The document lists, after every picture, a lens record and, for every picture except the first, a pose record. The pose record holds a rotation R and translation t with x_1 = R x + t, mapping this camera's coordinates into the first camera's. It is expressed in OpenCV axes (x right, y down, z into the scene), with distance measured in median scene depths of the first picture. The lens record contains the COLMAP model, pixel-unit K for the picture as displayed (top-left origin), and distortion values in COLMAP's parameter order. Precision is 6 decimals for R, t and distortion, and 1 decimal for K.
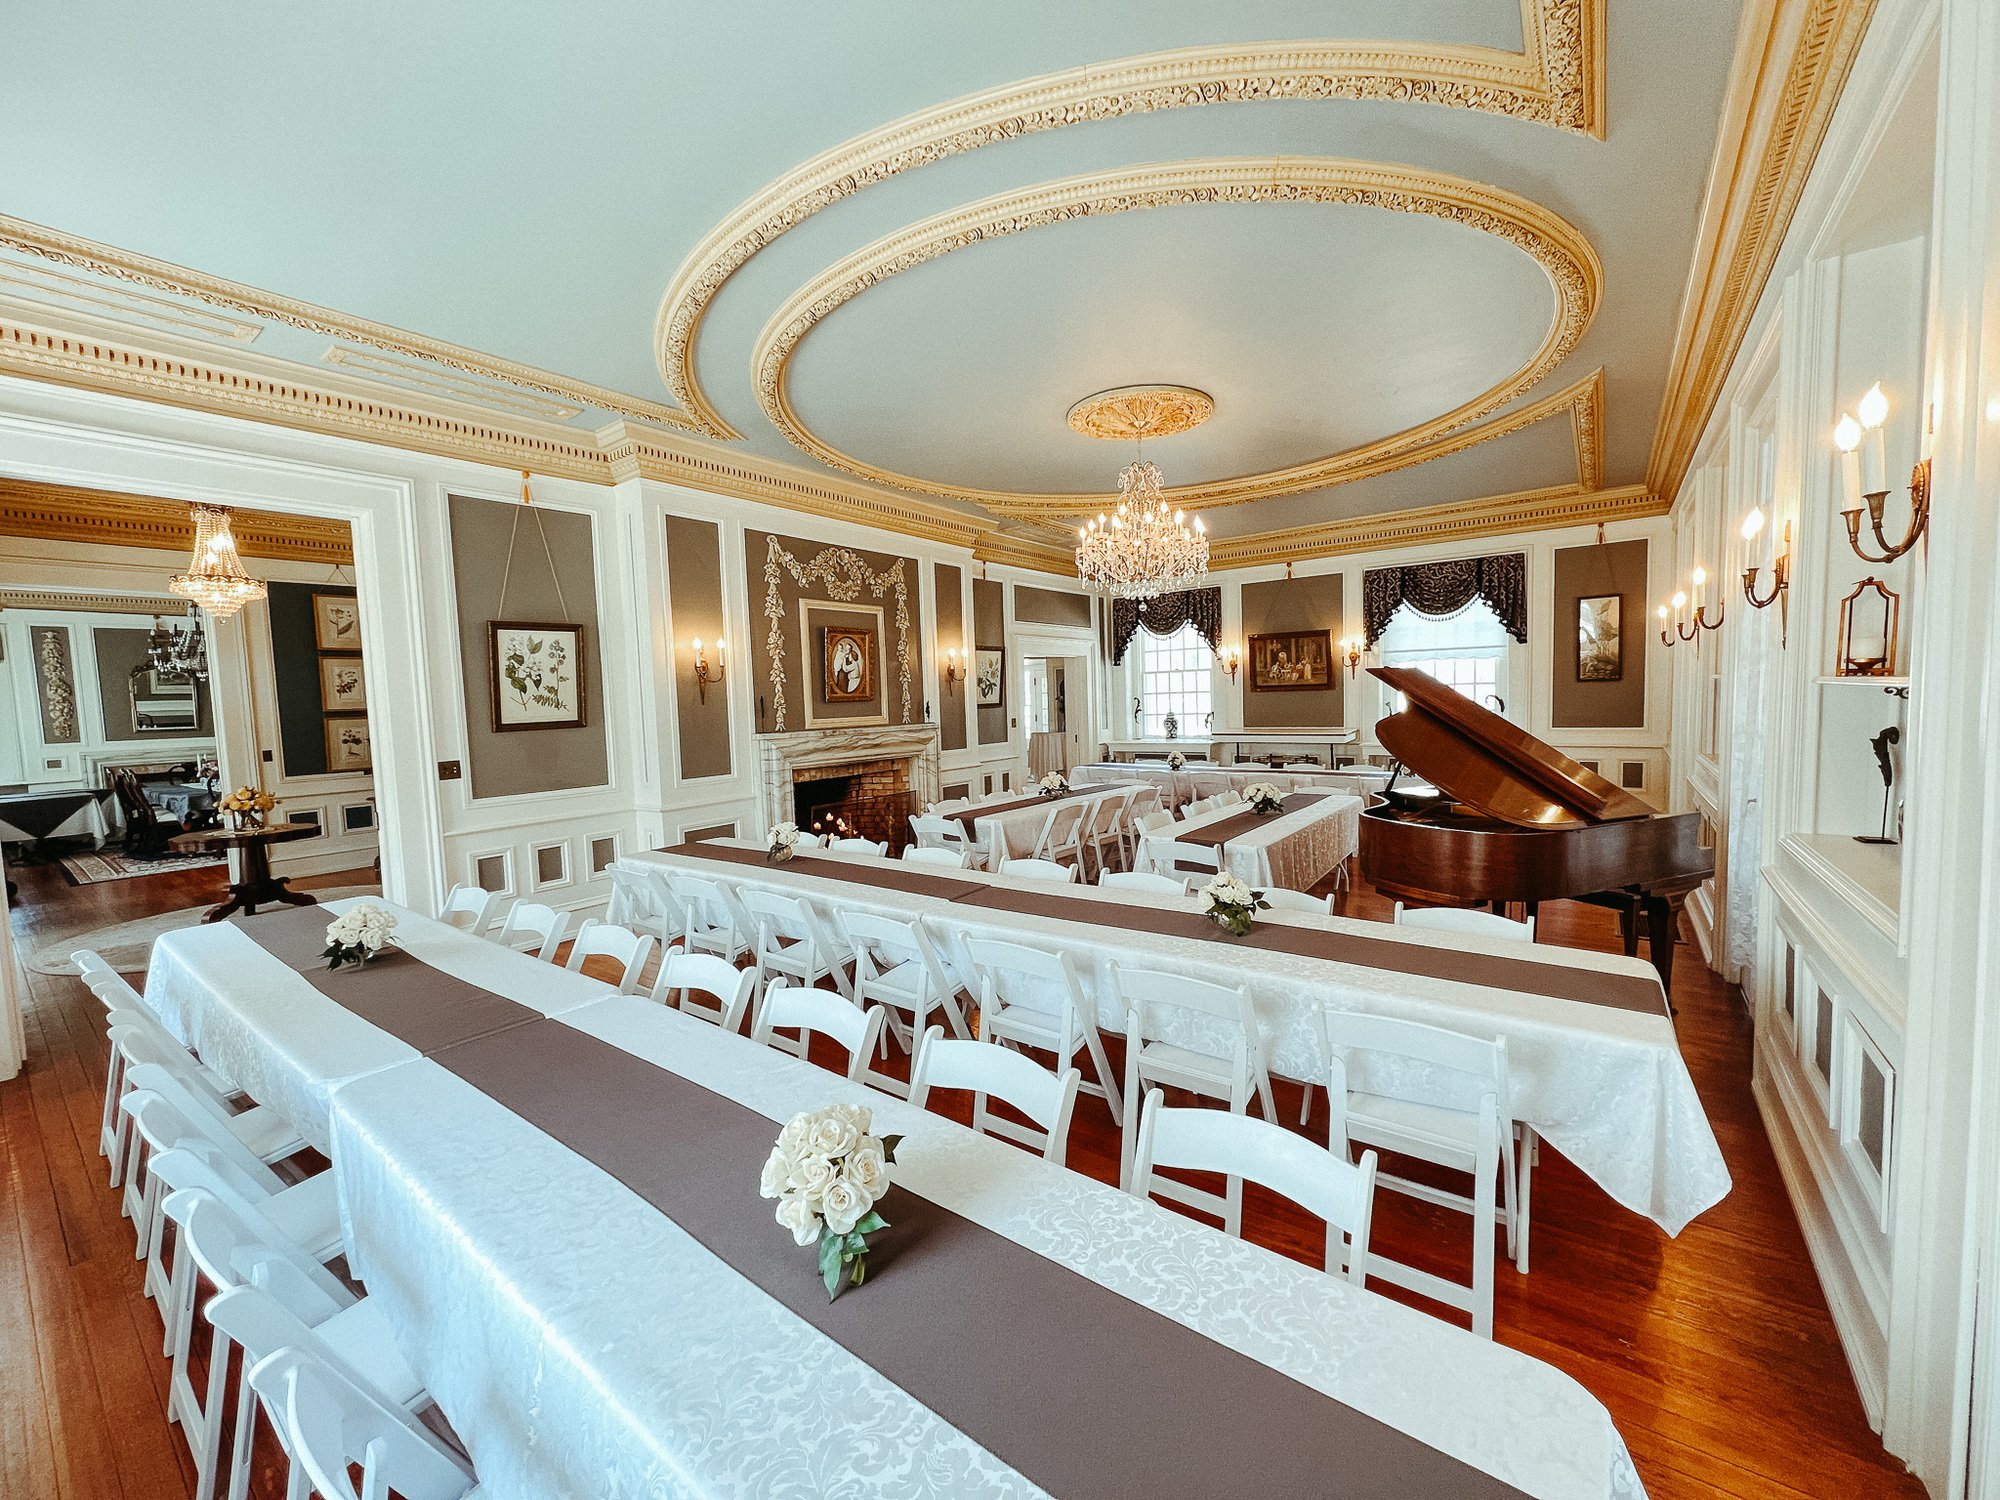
lens RADIAL K [[791.5, 0, 998.8], [0, 791.5, 755.1], [0, 0, 1]] dist [0.000934, -0.000220]
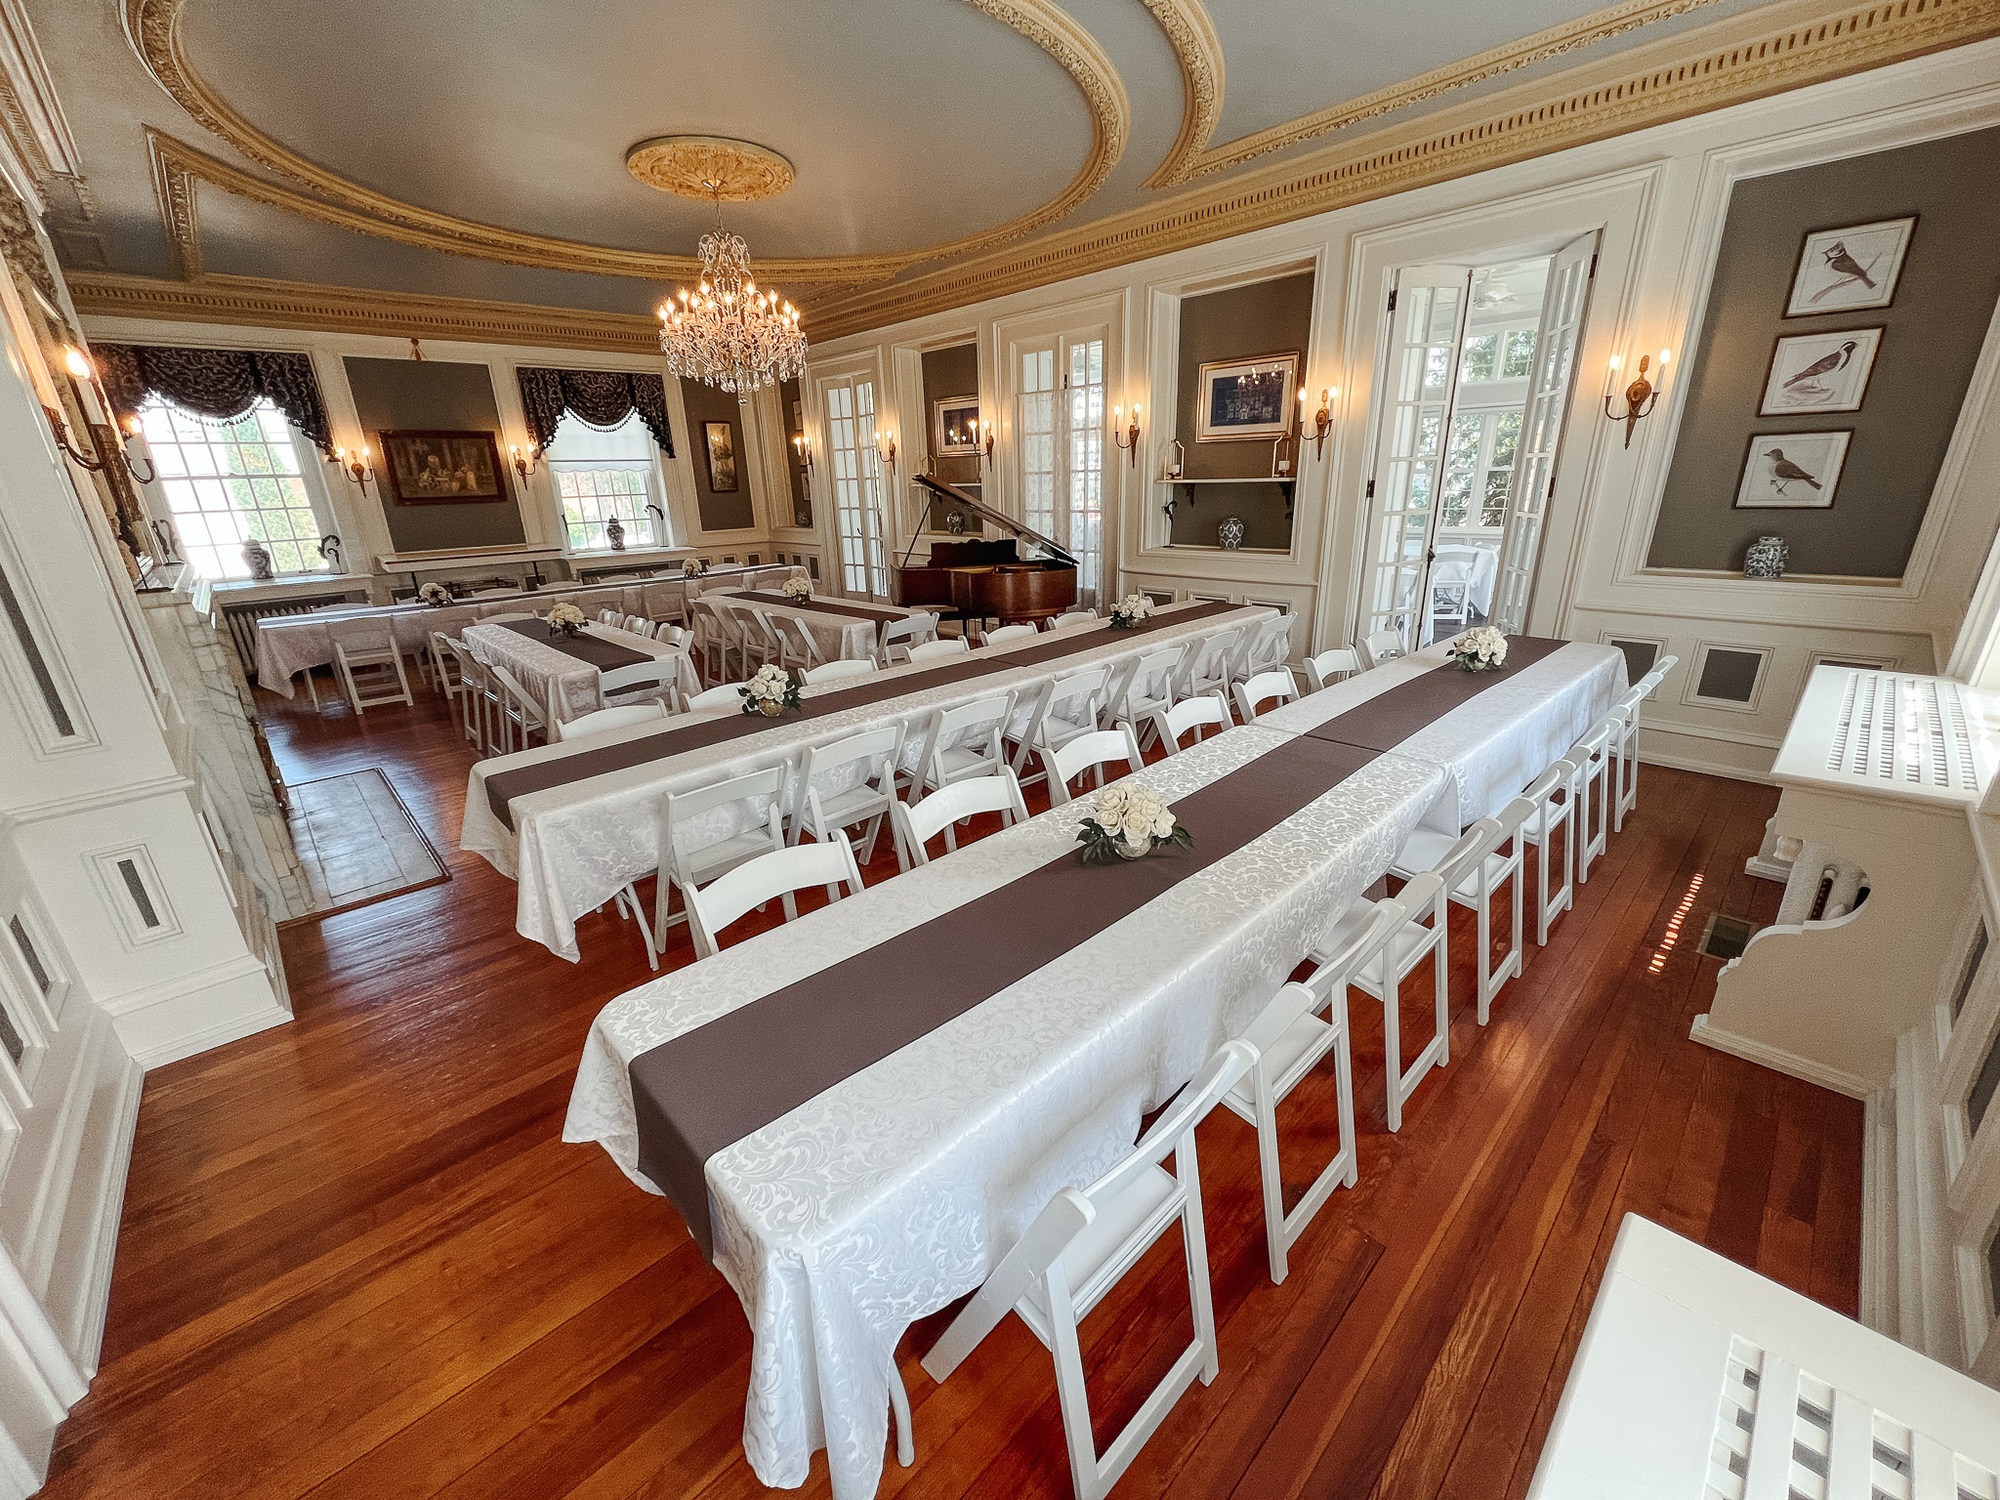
lens RADIAL K [[791.5, 0, 999.0], [0, 791.5, 756.1], [0, 0, 1]] dist [0.000934, -0.000220]
pose [[0.175390, -0.298656, 0.938106, -0.602608], [0.100150, 0.953346, 0.284784, -0.007899], [-0.979392, 0.044004, 0.197118, 0.387499]]
